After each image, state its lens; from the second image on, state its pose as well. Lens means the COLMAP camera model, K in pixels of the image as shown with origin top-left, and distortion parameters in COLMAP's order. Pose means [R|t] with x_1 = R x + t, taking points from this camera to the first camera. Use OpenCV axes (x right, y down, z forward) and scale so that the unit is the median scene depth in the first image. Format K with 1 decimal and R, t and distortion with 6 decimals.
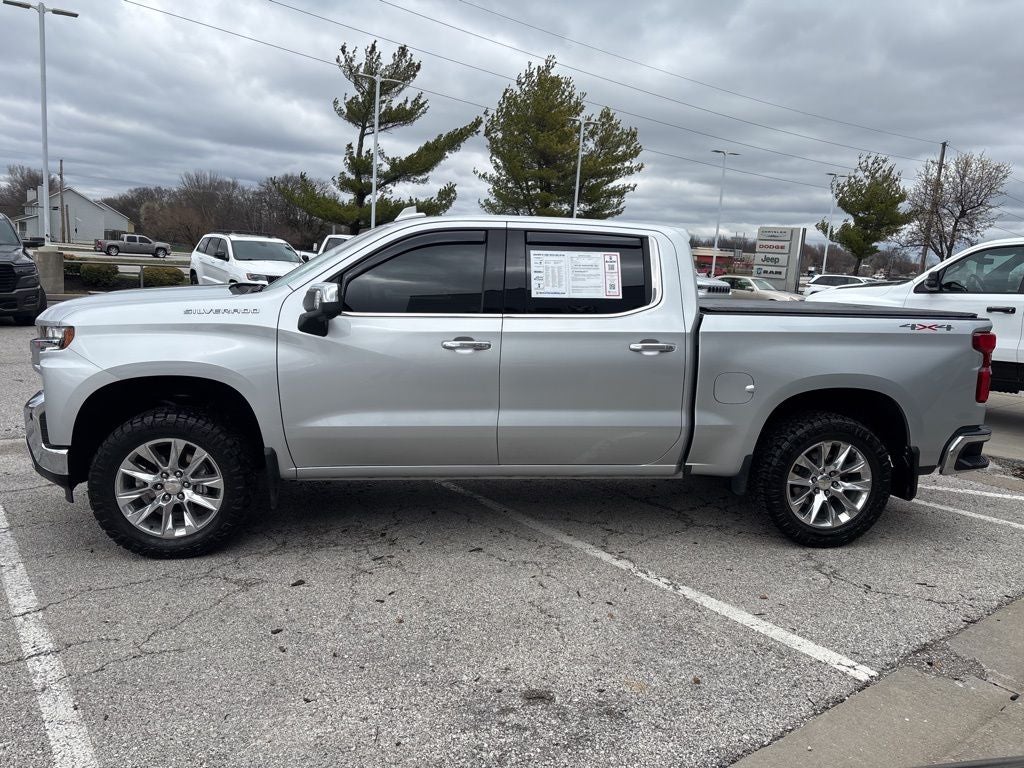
lens RADIAL K [[772.8, 0, 508.7], [0, 772.8, 376.2], [0, 0, 1]] dist [0.048135, -0.053929]
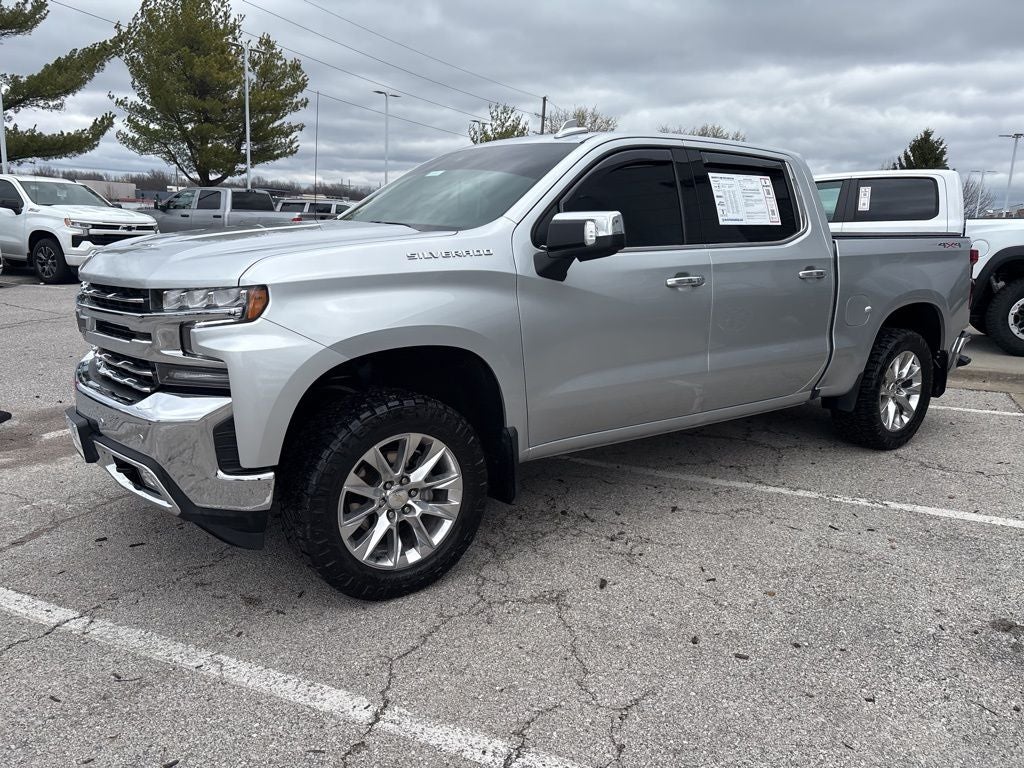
lens RADIAL K [[772.8, 0, 506.3], [0, 772.8, 392.6], [0, 0, 1]] dist [0.048135, -0.053929]
pose [[0.879995, -0.122223, 0.458988, -0.620381], [0.083123, 0.991041, 0.104536, -0.023327], [-0.467653, -0.053839, 0.882271, 0.294900]]
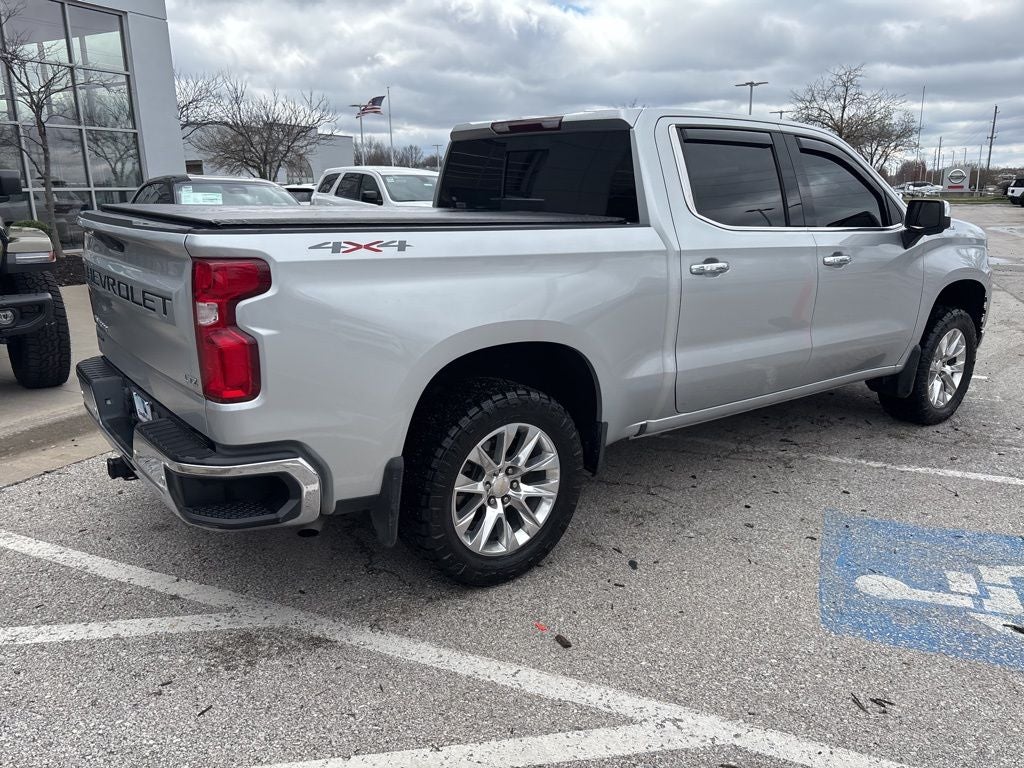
lens RADIAL K [[772.8, 0, 511.6], [0, 772.8, 391.4], [0, 0, 1]] dist [0.048135, -0.053929]
pose [[-0.865197, 0.079941, -0.495018, 0.698222], [-0.114279, 0.929794, 0.349891, -0.236158], [0.488236, 0.359295, -0.795319, 1.992677]]
